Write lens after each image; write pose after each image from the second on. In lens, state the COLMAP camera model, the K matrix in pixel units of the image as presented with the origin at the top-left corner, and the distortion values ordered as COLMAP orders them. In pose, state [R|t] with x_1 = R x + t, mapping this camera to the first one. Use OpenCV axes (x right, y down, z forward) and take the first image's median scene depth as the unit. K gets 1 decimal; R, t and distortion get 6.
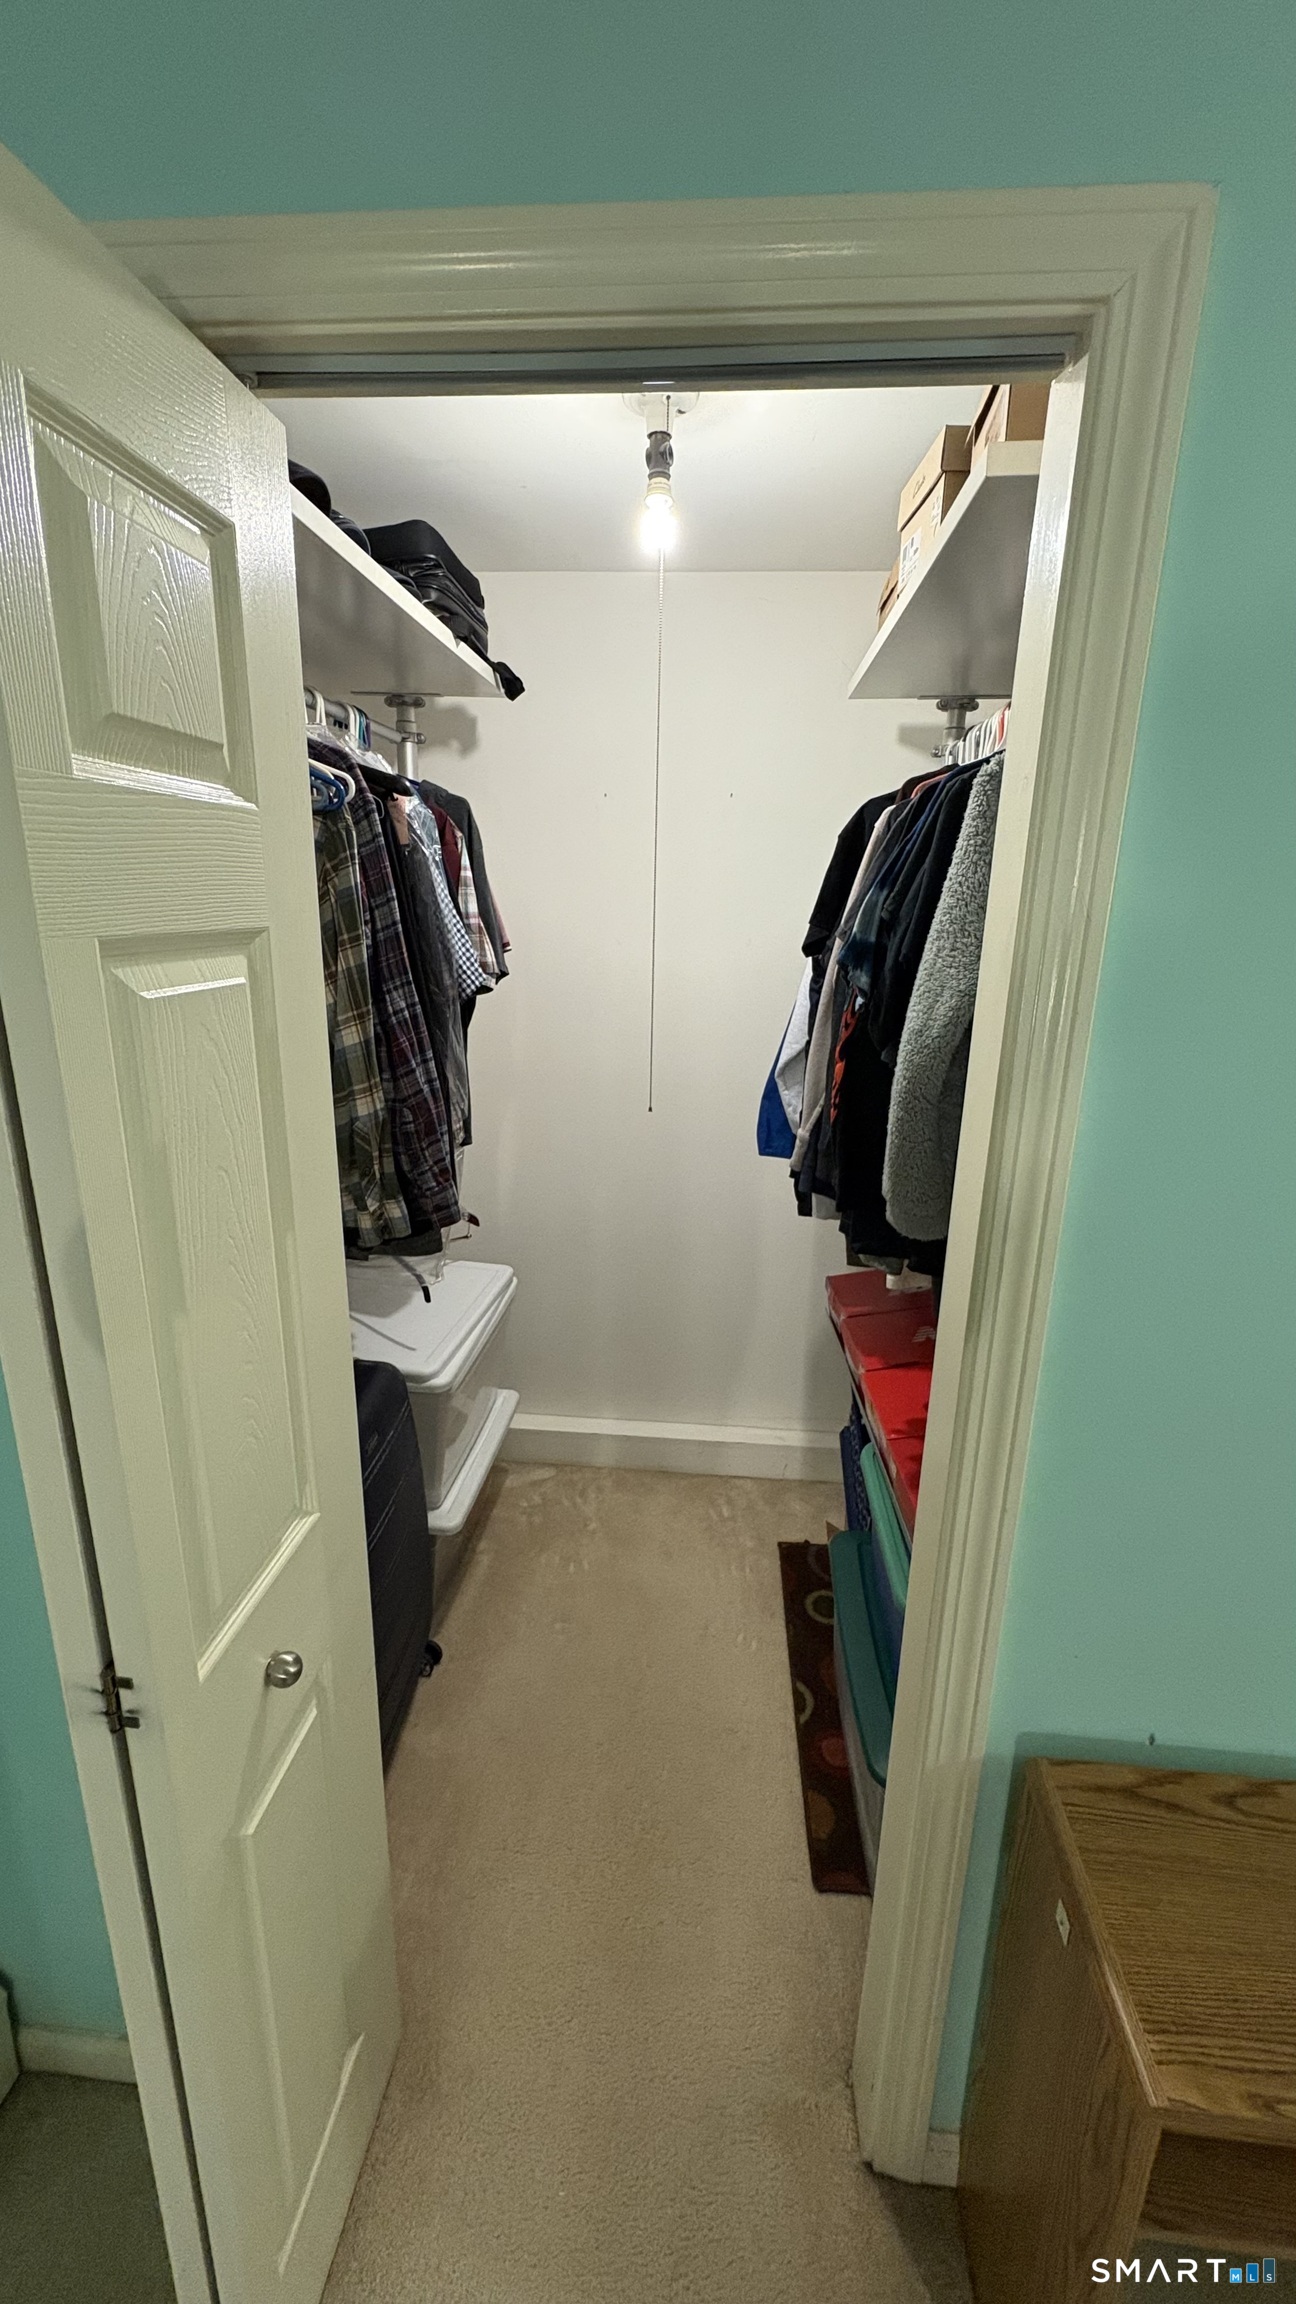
lens RADIAL K [[913.9, 0, 654.5], [0, 913.9, 1156.7], [0, 0, 1]] dist [-0.000763, -0.000069]
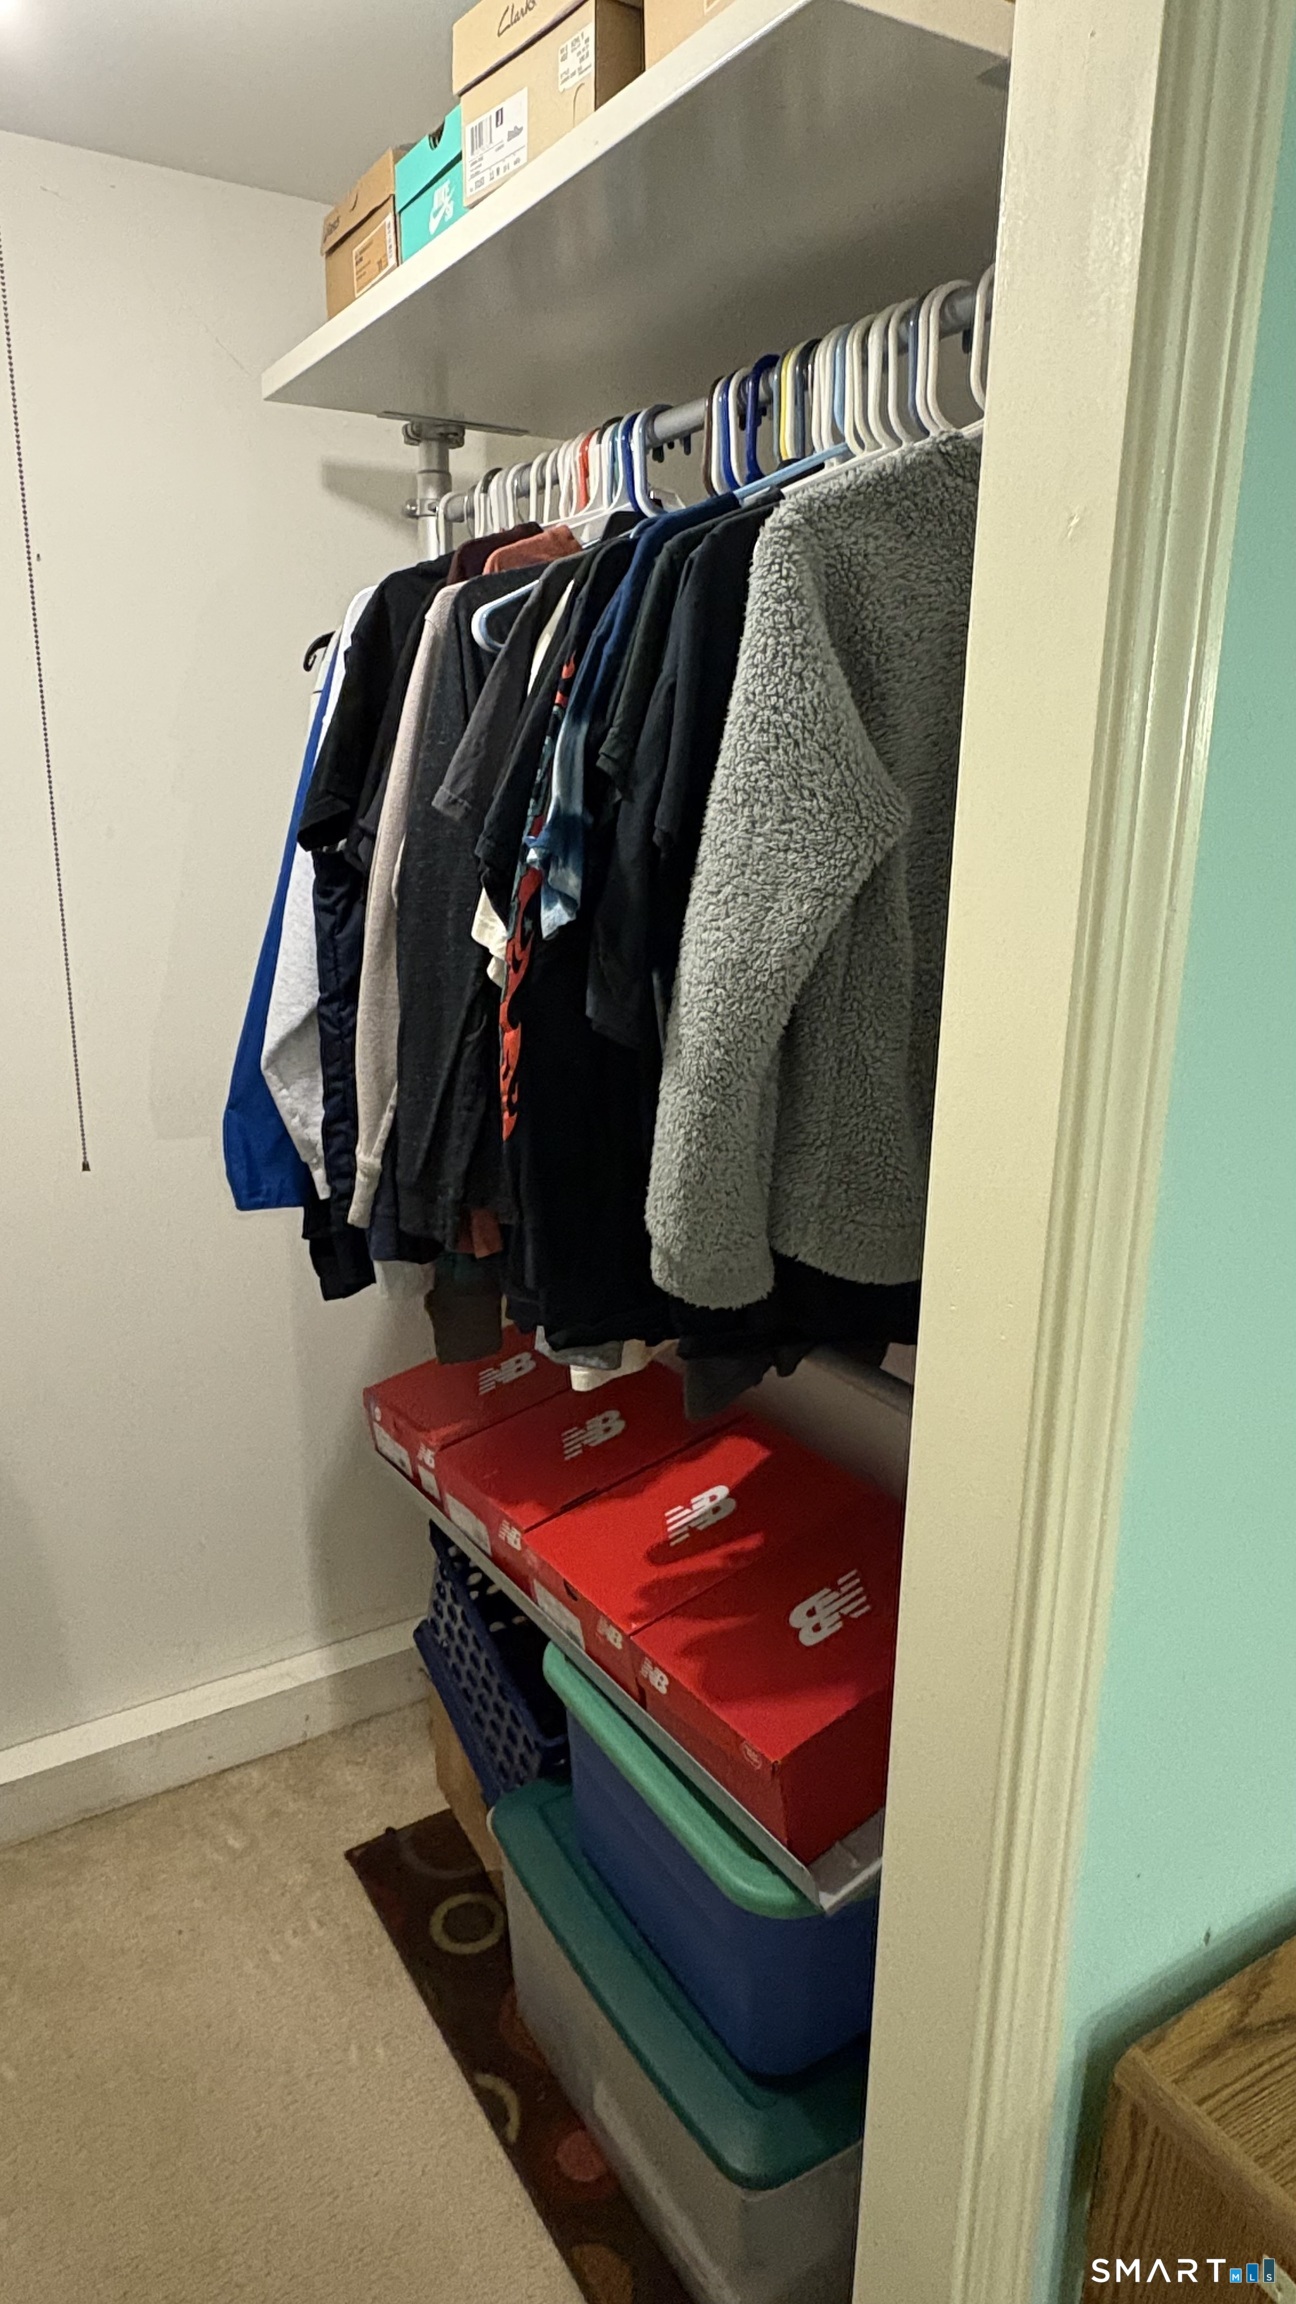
lens RADIAL K [[1373.6, 0, 643.9], [0, 1373.6, 1152.1], [0, 0, 1]] dist [0.004913, -0.001525]
pose [[0.815361, -0.166907, 0.554372, -0.171491], [0.166585, 0.984684, 0.051451, -0.046549], [-0.554469, 0.050399, 0.830677, 0.196682]]
